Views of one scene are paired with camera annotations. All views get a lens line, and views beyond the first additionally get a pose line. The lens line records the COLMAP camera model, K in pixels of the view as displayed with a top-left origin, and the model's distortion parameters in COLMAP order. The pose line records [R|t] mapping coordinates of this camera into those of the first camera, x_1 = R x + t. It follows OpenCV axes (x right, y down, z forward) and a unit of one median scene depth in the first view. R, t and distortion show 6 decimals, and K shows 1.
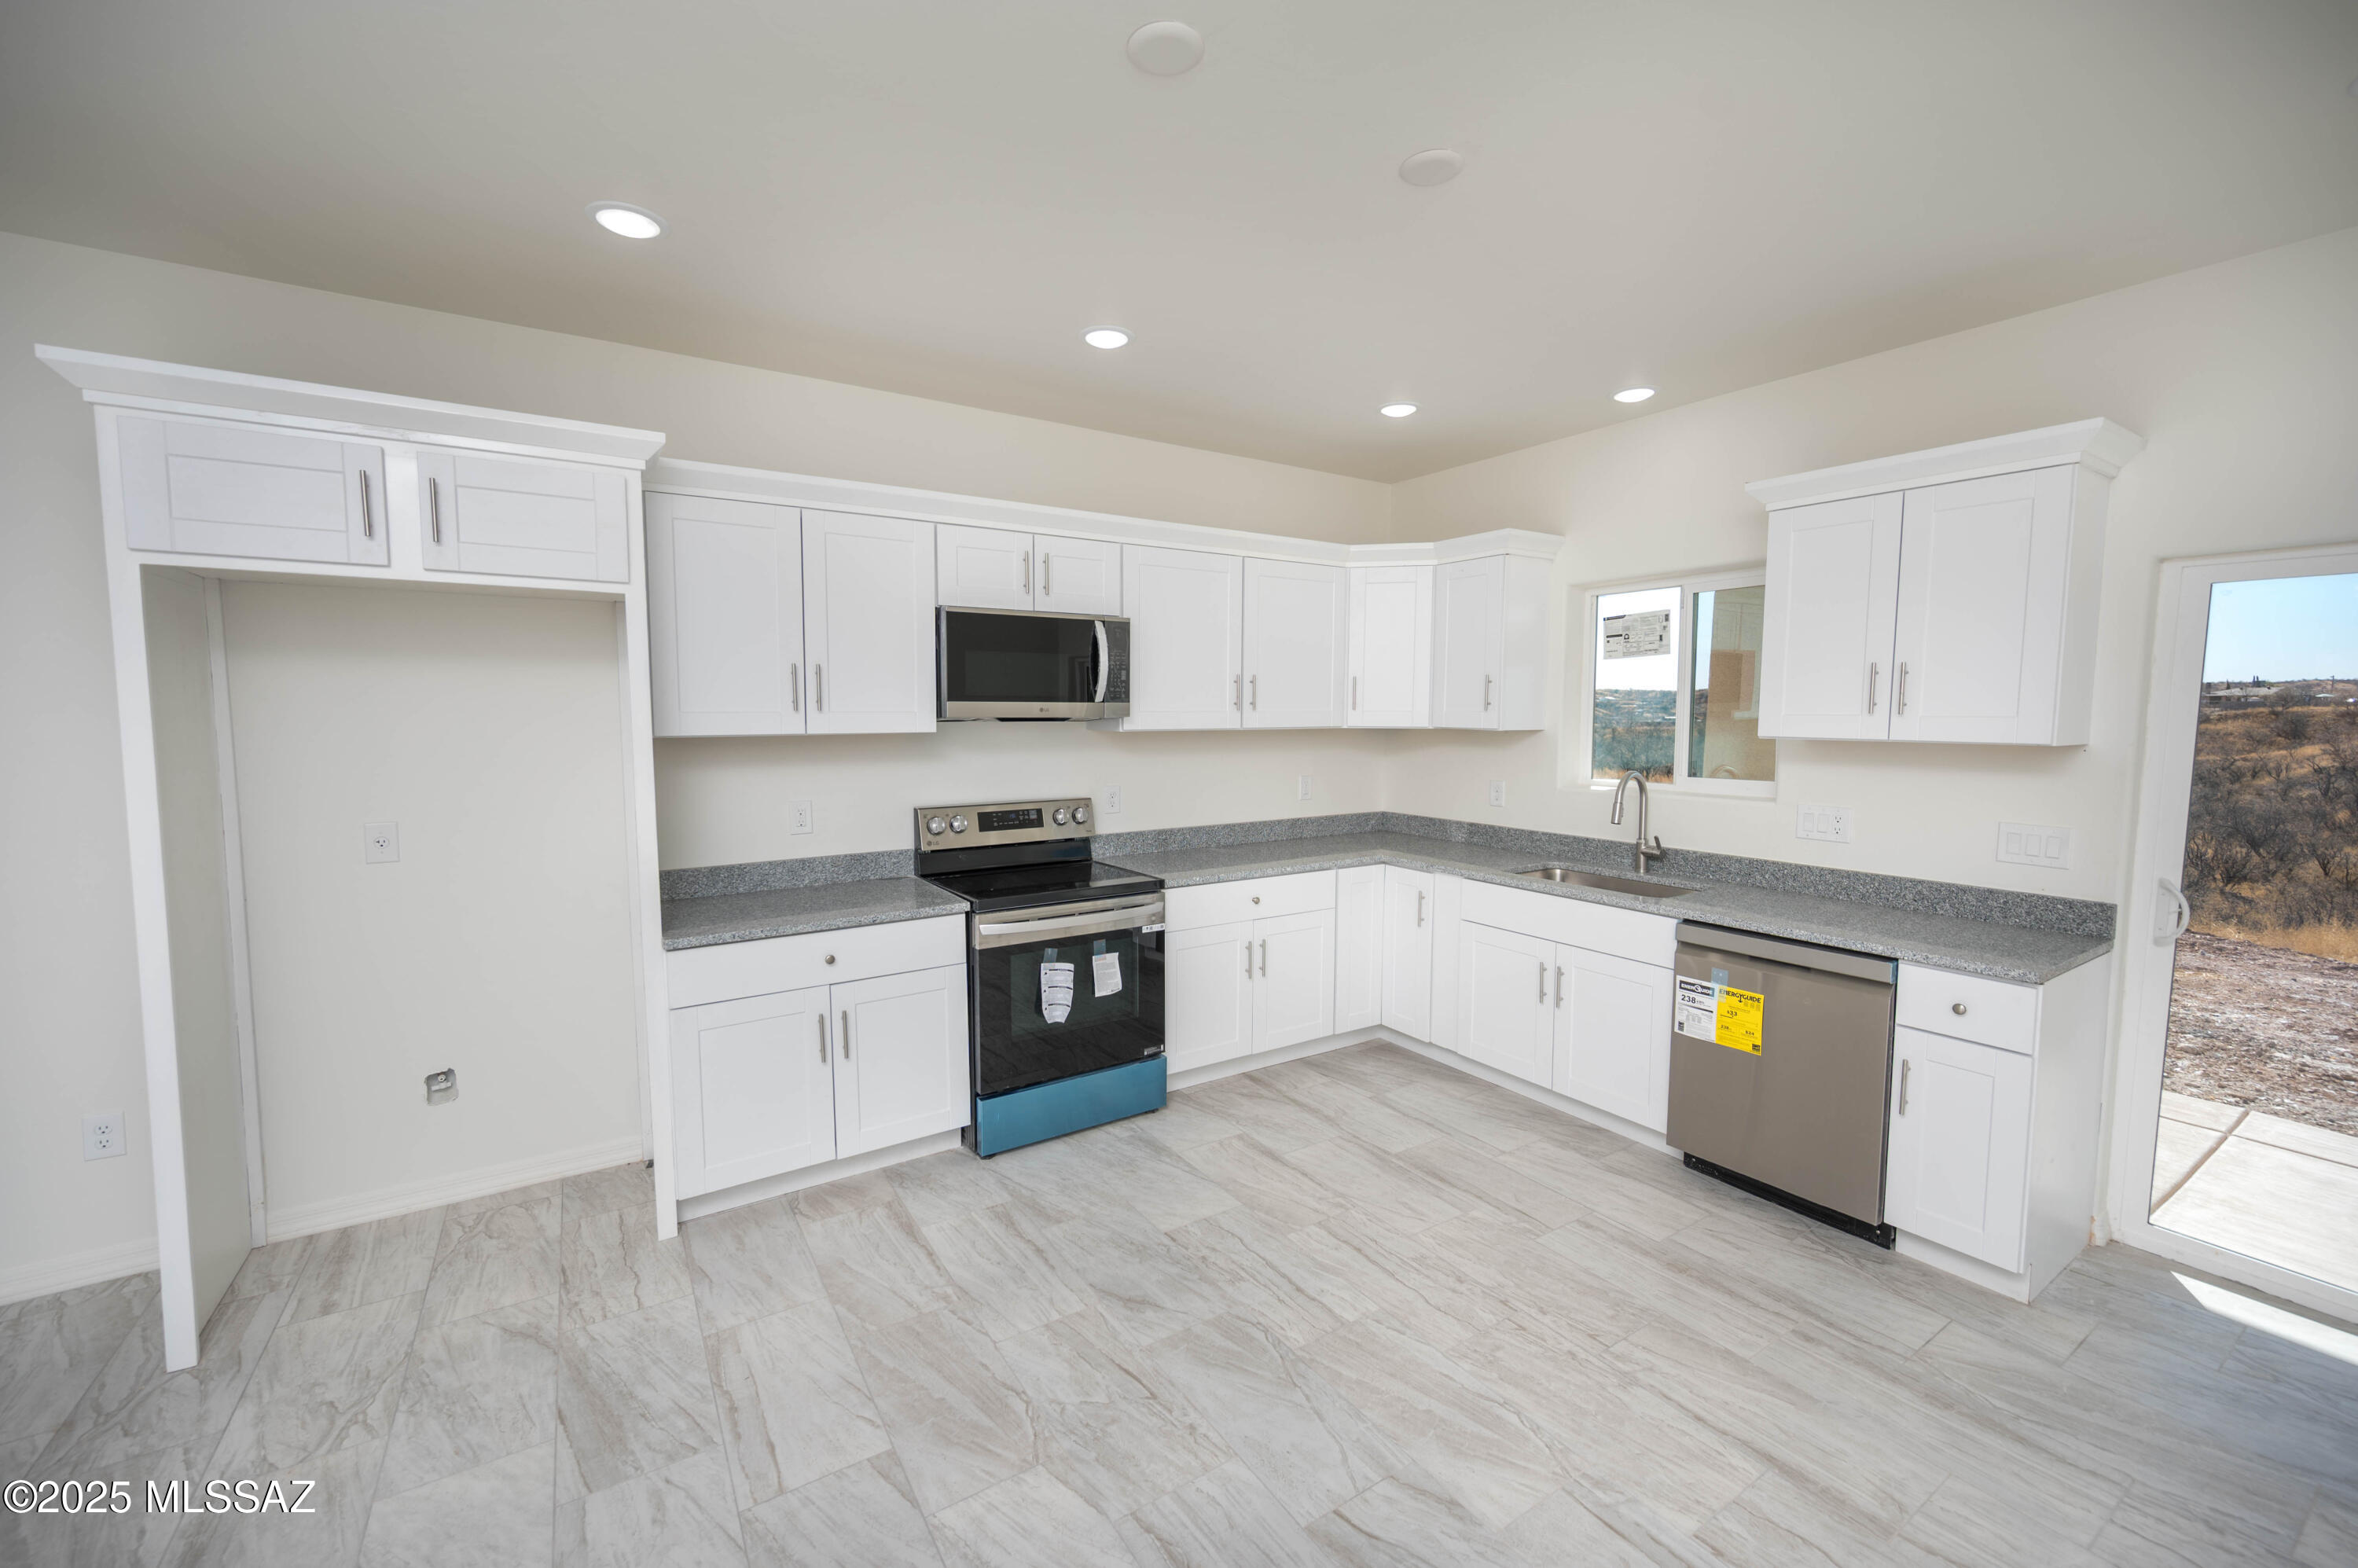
lens RADIAL K [[934.5, 0, 1168.7], [0, 934.5, 779.8], [0, 0, 1]] dist [0.003396, -0.001543]
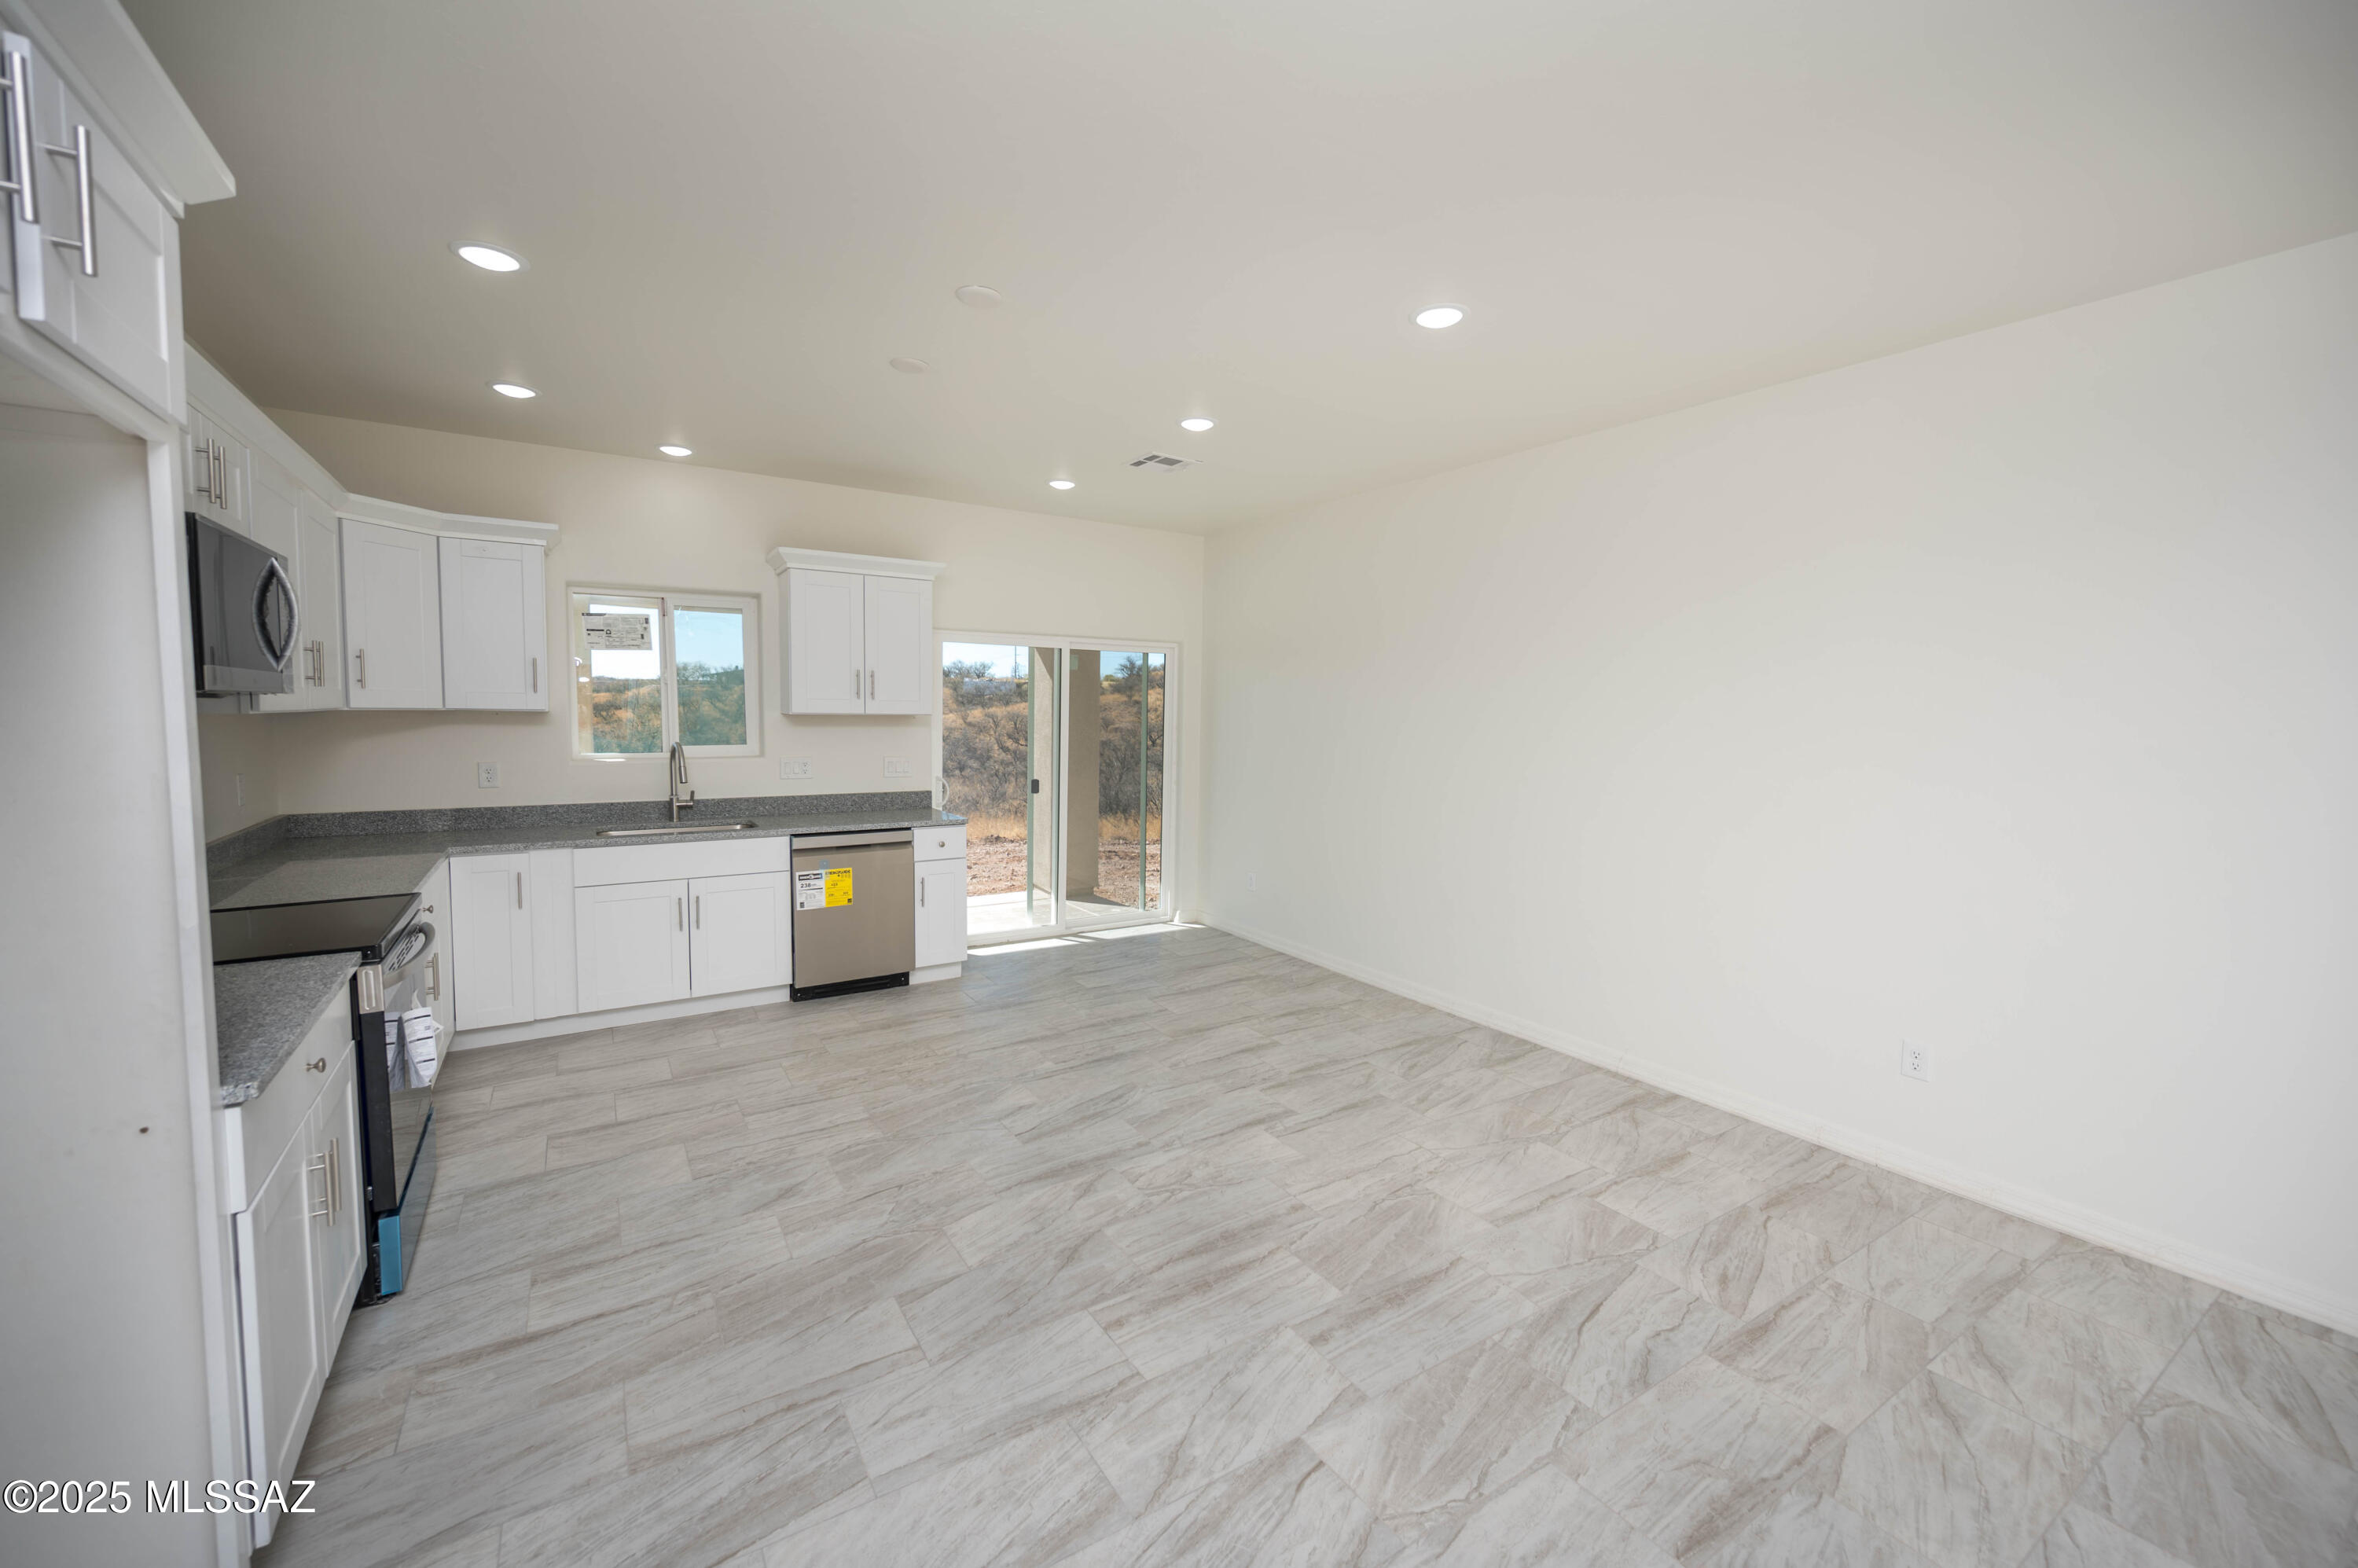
lens RADIAL K [[934.5, 0, 1164.5], [0, 934.5, 785.2], [0, 0, 1]] dist [0.003396, -0.001543]
pose [[0.011841, -0.083030, 0.996477, -0.816881], [0.064811, 0.994515, 0.082097, -0.012958], [-0.997827, 0.063611, 0.017157, 0.331836]]
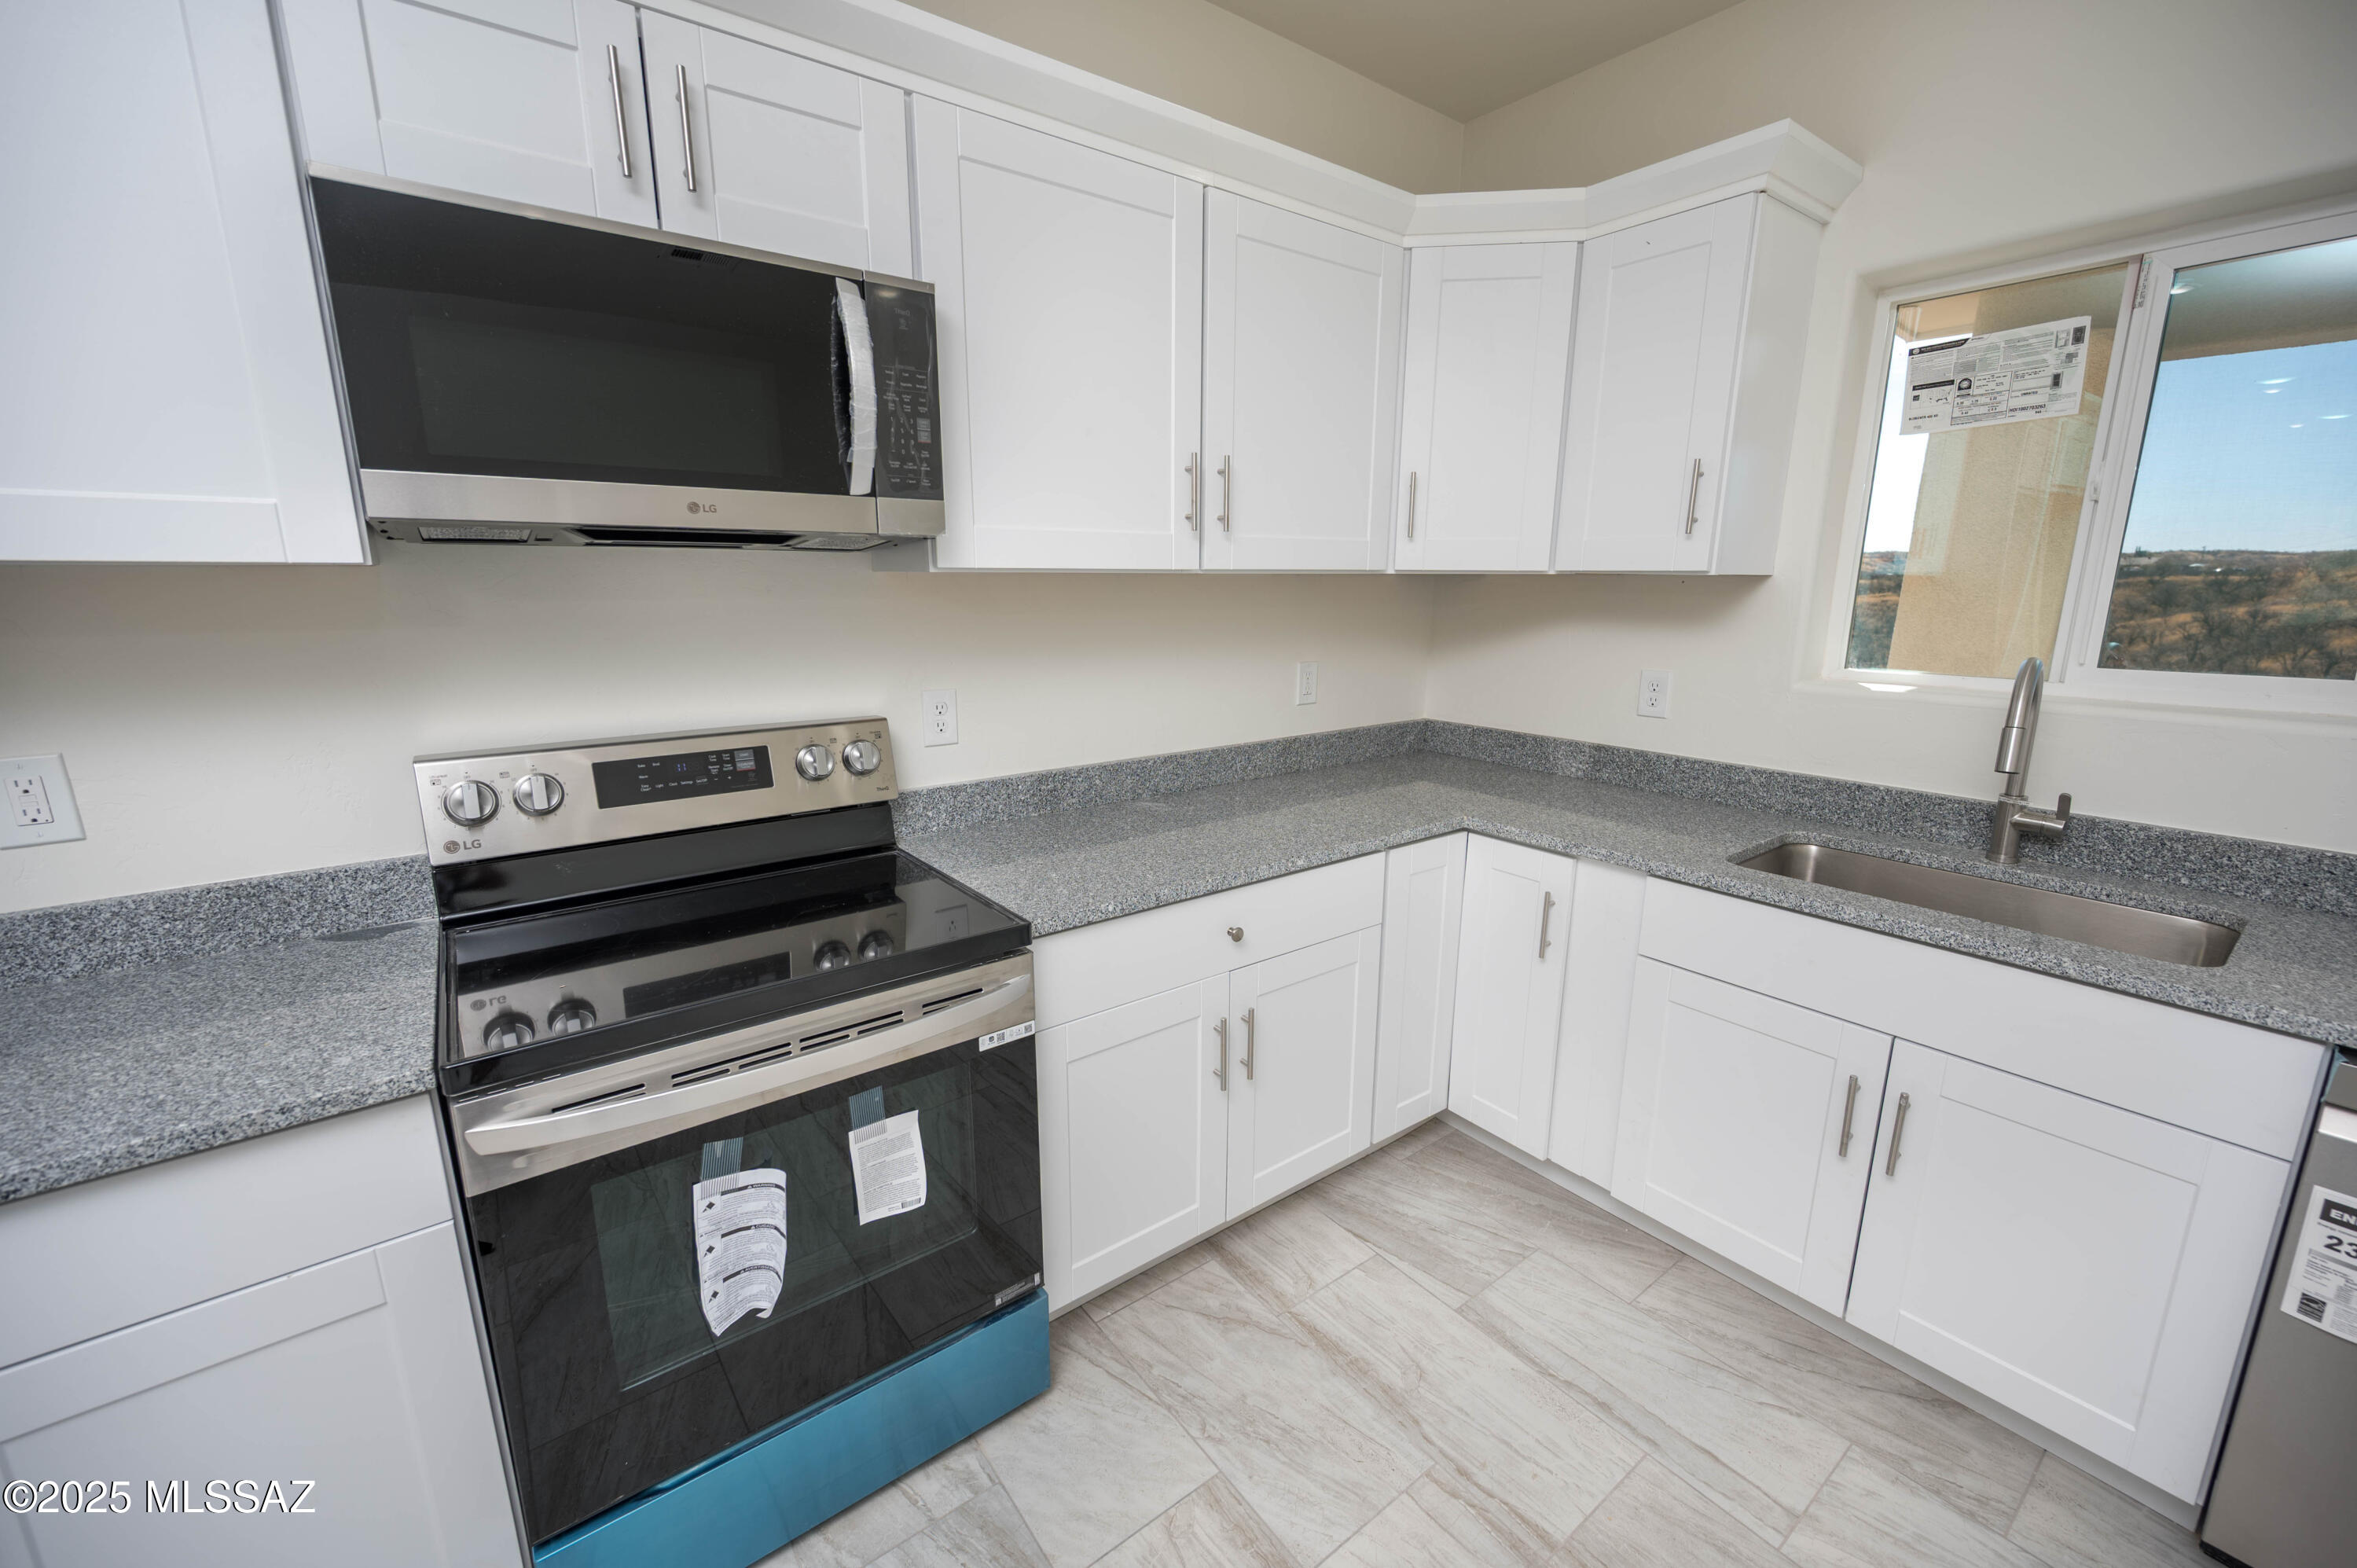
lens RADIAL K [[934.2, 0, 1182.9], [0, 934.2, 781.0], [0, 0, 1]] dist [0.003396, -0.001543]
pose [[0.996602, -0.016697, 0.080653, 0.031802], [0.005497, 0.990536, 0.137142, -0.015609], [-0.082180, -0.136233, 0.987262, 0.591324]]
